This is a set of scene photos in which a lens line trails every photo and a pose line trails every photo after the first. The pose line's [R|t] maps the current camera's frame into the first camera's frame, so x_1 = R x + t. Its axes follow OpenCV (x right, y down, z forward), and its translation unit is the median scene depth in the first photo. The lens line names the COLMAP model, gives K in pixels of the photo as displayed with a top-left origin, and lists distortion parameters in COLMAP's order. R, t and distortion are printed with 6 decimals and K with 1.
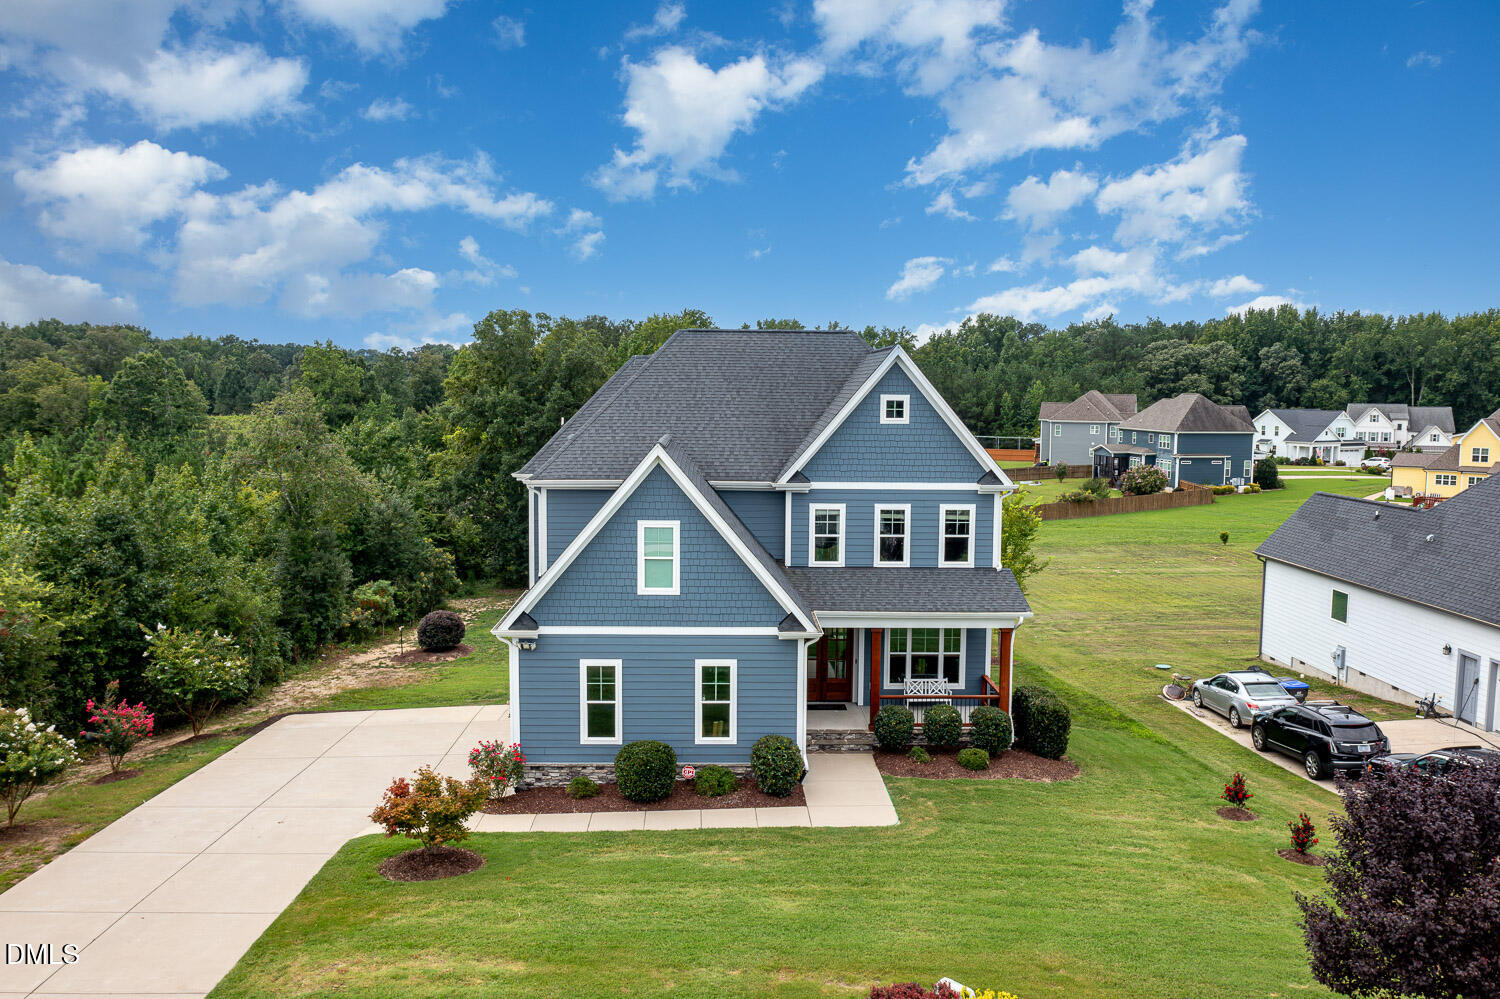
lens RADIAL K [[1187.5, 0, 746.9], [0, 1187.5, 498.6], [0, 0, 1]] dist [-0.019179, 0.009383]
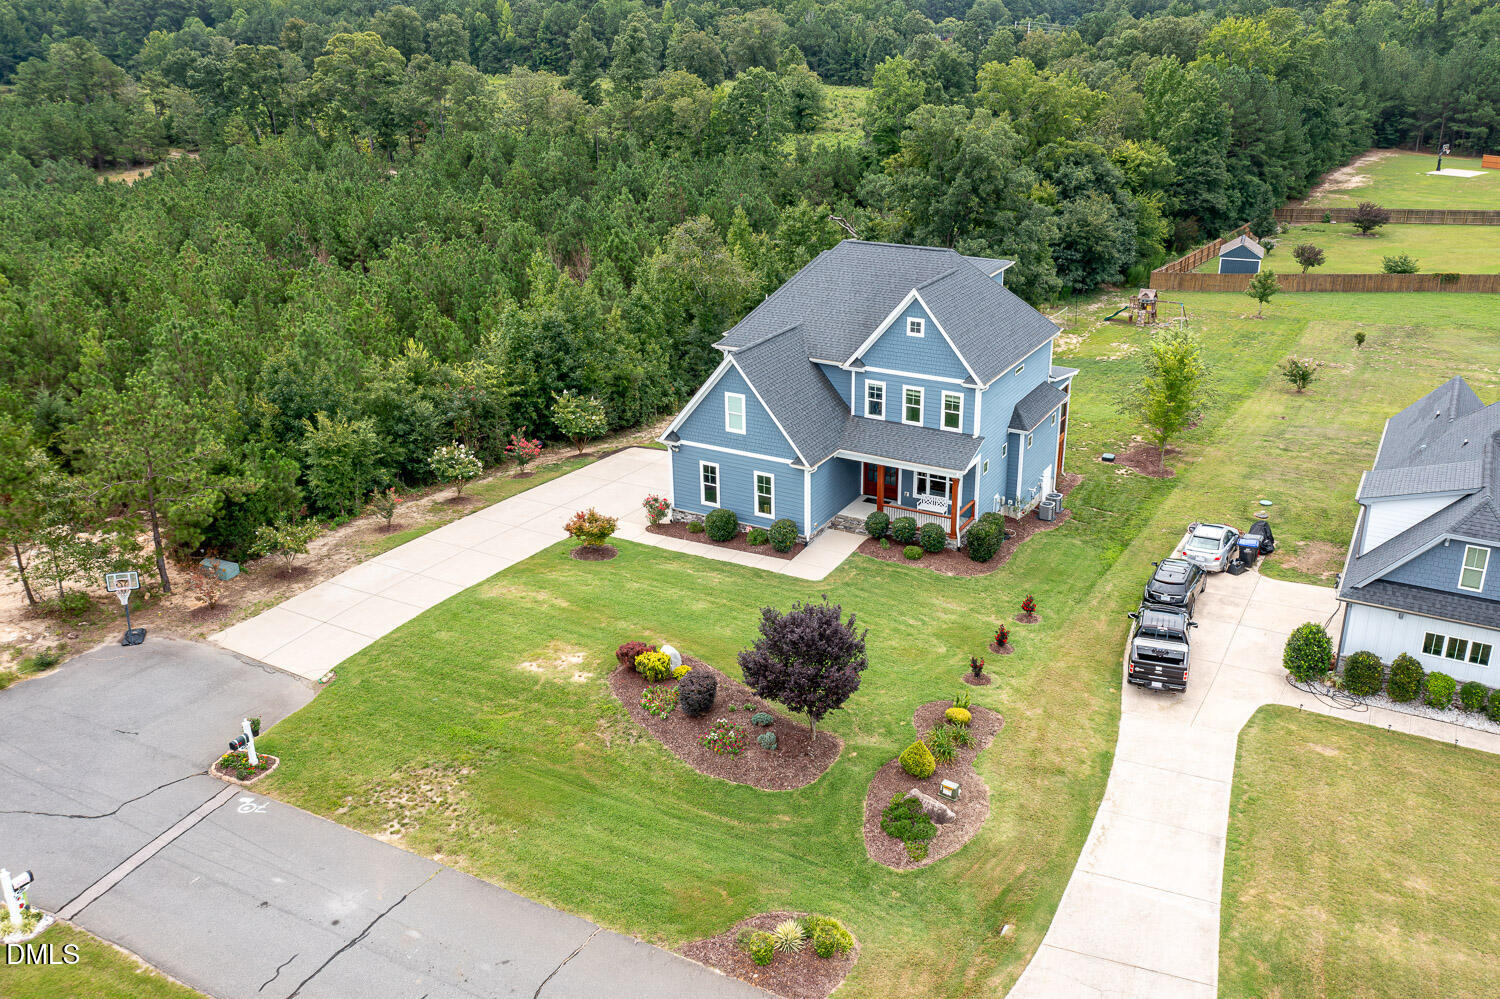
lens RADIAL K [[1244.5, 0, 785.7], [0, 1244.5, 475.3], [0, 0, 1]] dist [-0.011206, 0.010233]
pose [[0.863035, 0.167975, -0.476399, 0.776494], [-0.035213, 0.960804, 0.274982, -0.326719], [0.503916, -0.220543, 0.835123, -0.477376]]
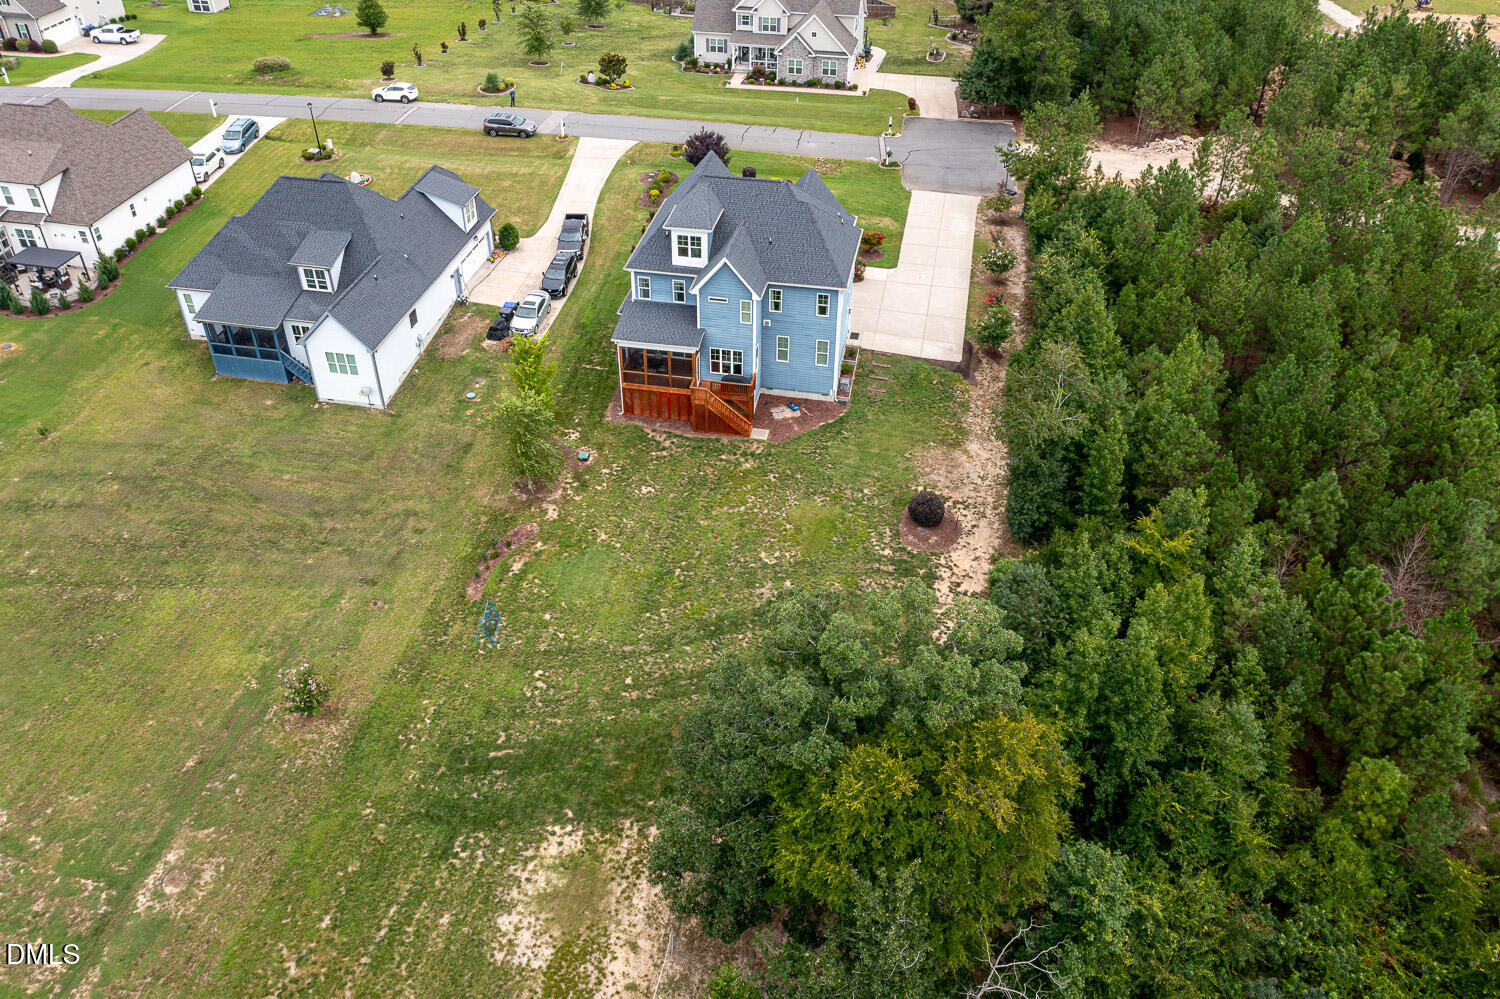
lens RADIAL K [[1187.5, 0, 746.9], [0, 1187.5, 498.6], [0, 0, 1]] dist [-0.019179, 0.009383]
pose [[-0.975268, -0.146579, 0.165430, -0.454549], [0.005510, 0.732108, 0.681166, -1.264670], [-0.220957, 0.665231, -0.713194, 3.180520]]
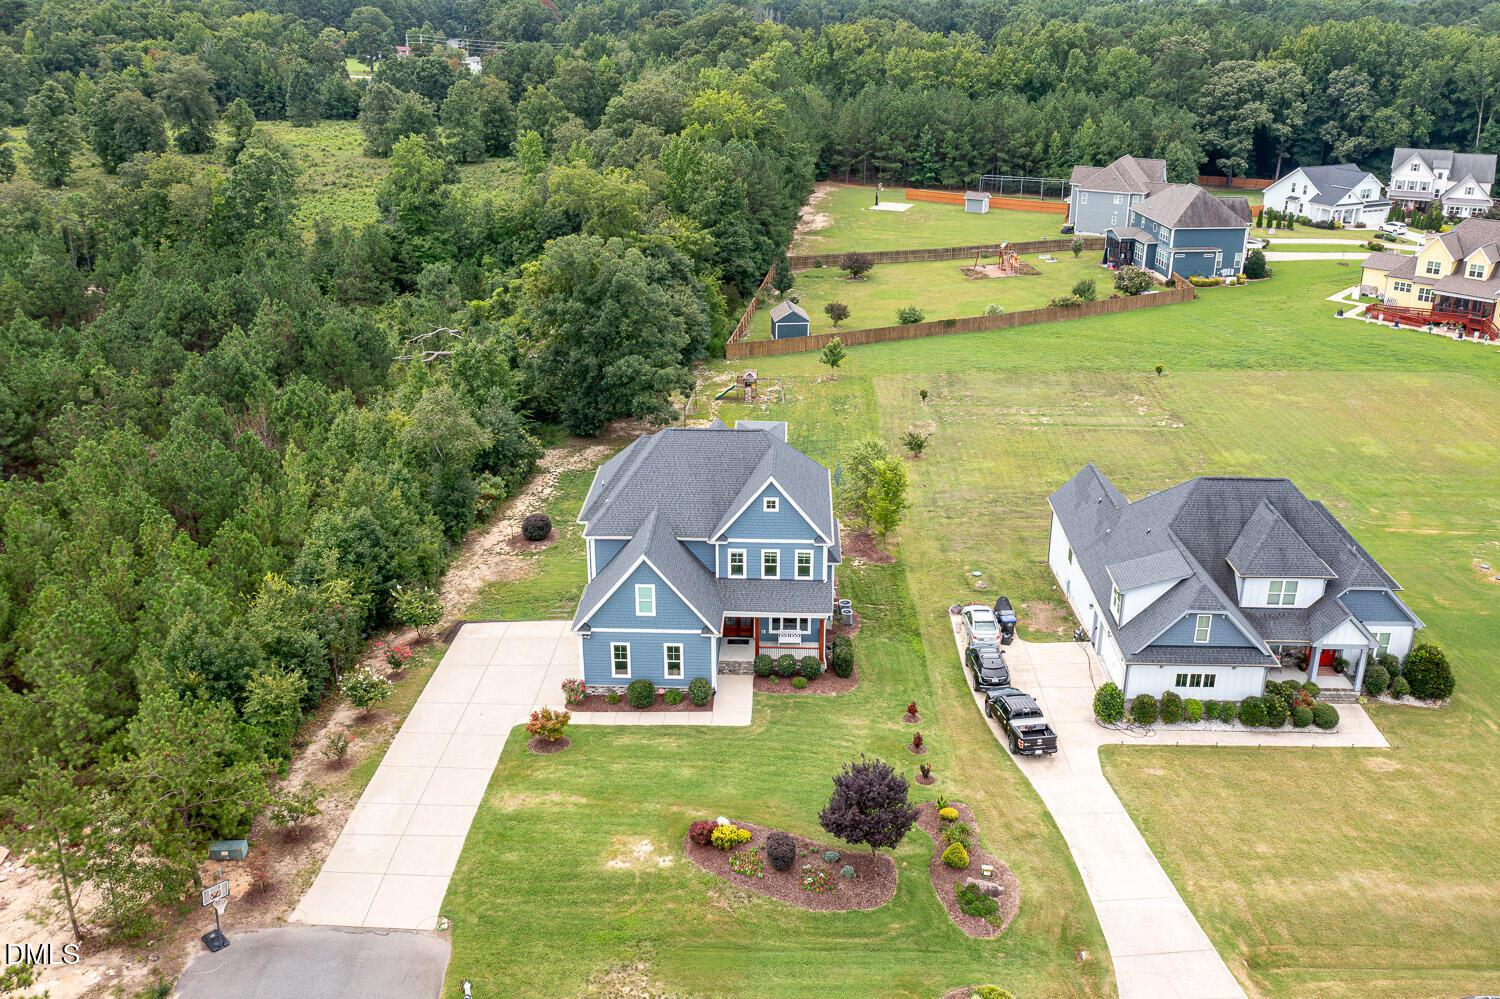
lens RADIAL K [[1280.1, 0, 756.2], [0, 1280.1, 464.2], [0, 0, 1]] dist [-0.010852, 0.005293]
pose [[0.997895, 0.016638, -0.062674, 0.228263], [0.000542, 0.964348, 0.264638, -0.684575], [0.064843, -0.264115, 0.962309, -0.983080]]
